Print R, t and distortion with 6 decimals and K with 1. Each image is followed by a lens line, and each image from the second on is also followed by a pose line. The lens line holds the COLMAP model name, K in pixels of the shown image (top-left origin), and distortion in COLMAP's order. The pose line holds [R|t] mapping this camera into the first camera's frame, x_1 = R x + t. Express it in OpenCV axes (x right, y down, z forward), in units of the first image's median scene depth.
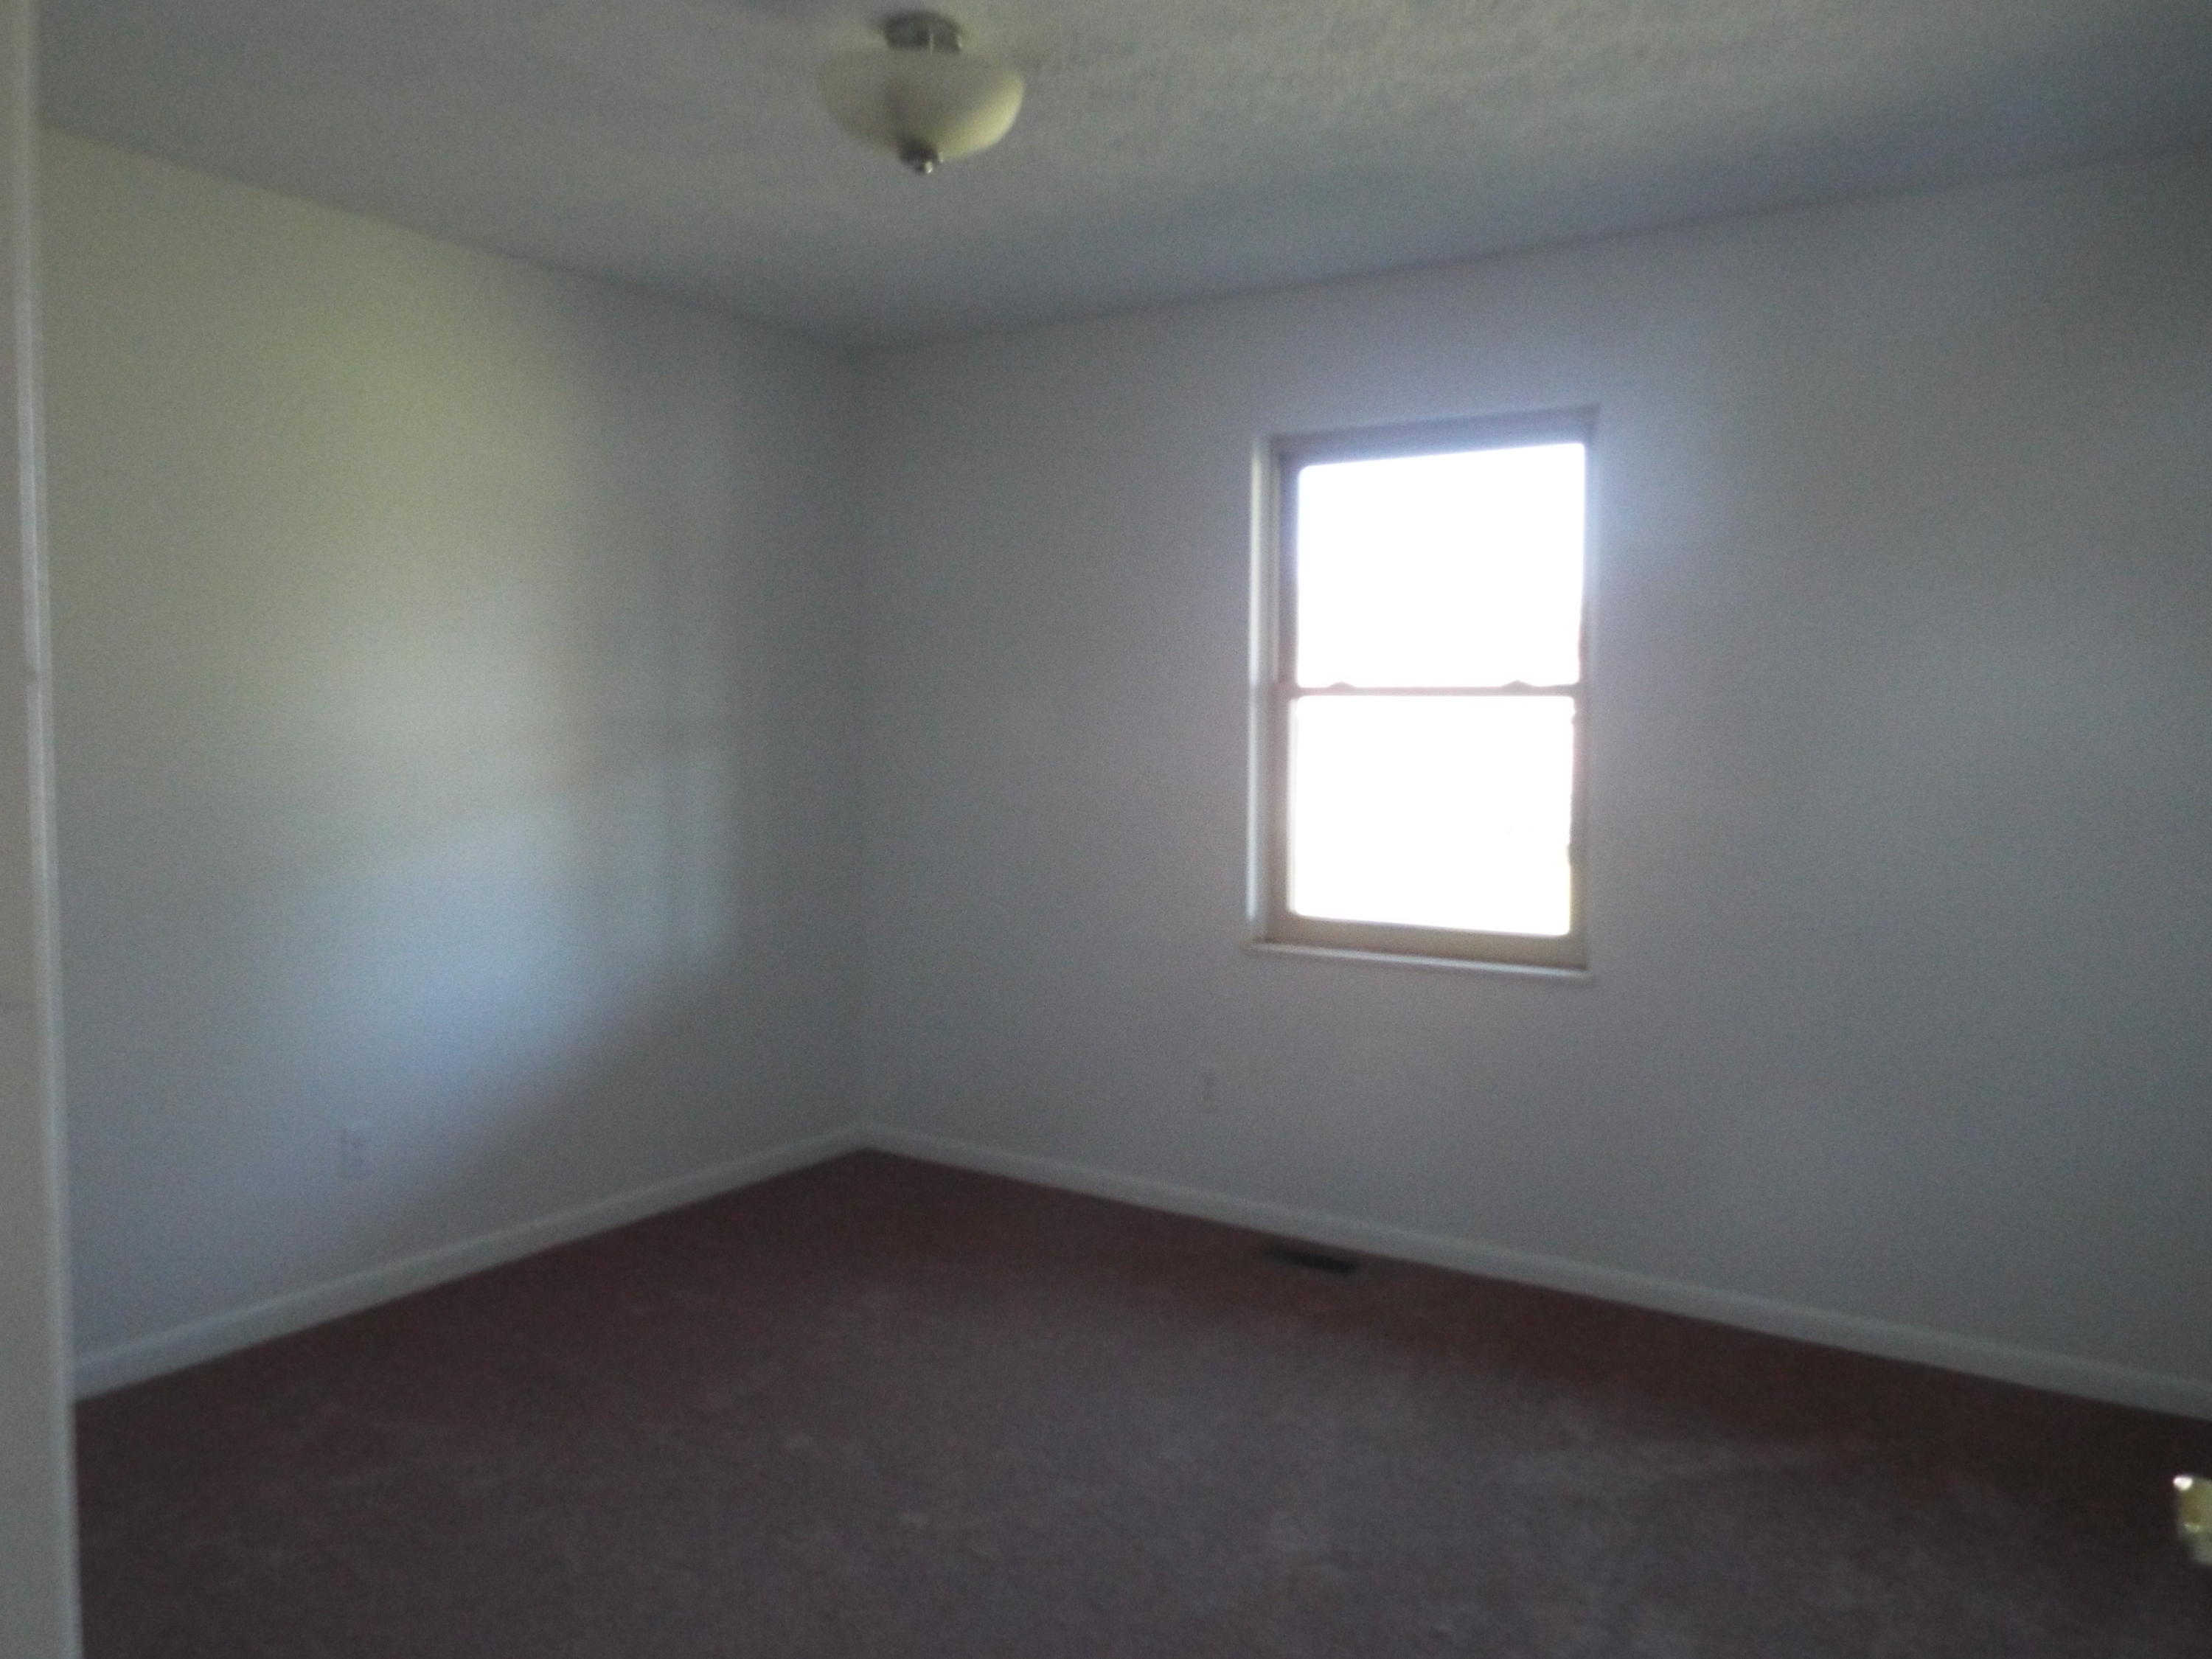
lens RADIAL K [[1607.9, 0, 1094.6], [0, 1607.9, 831.0], [0, 0, 1]] dist [0.000178, 0.008404]
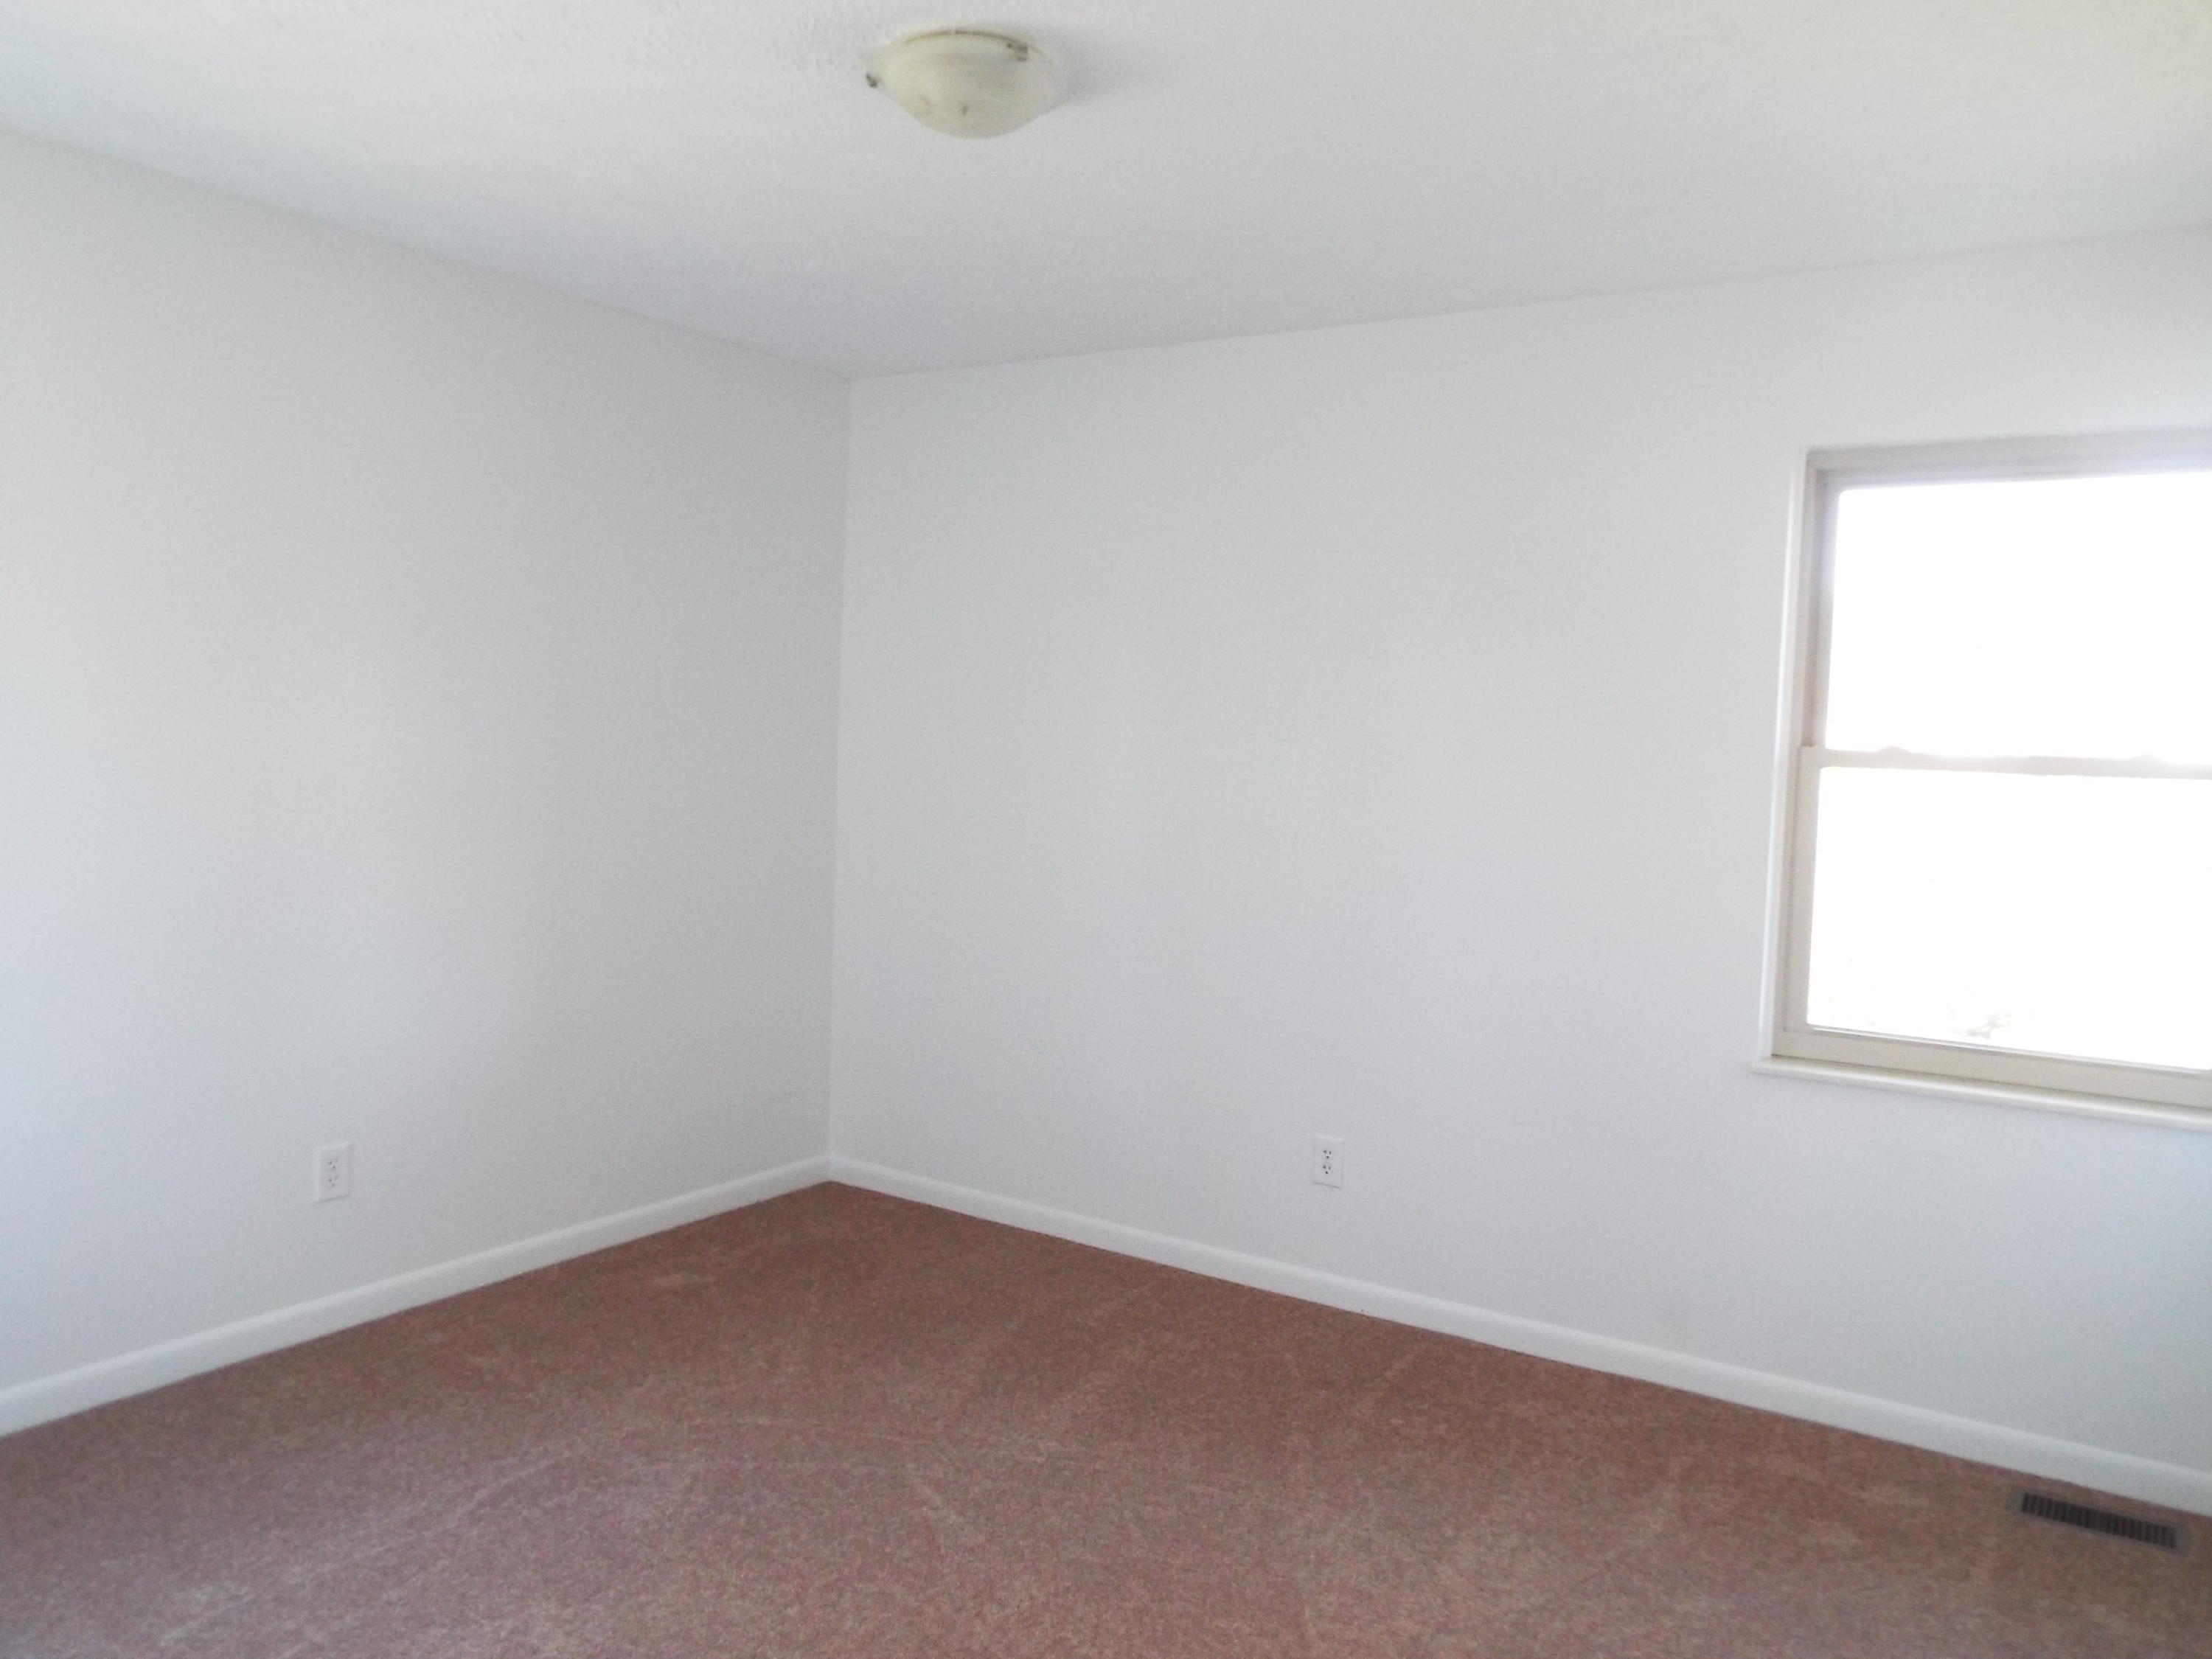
lens RADIAL K [[1606.1, 0, 1106.0], [0, 1606.1, 829.5], [0, 0, 1]] dist [0.000516, -0.004794]
pose [[0.999168, 0.036500, 0.018202, -0.259971], [-0.035996, 0.998980, -0.027270, -0.013987], [-0.019179, 0.026592, 0.999462, 0.182129]]
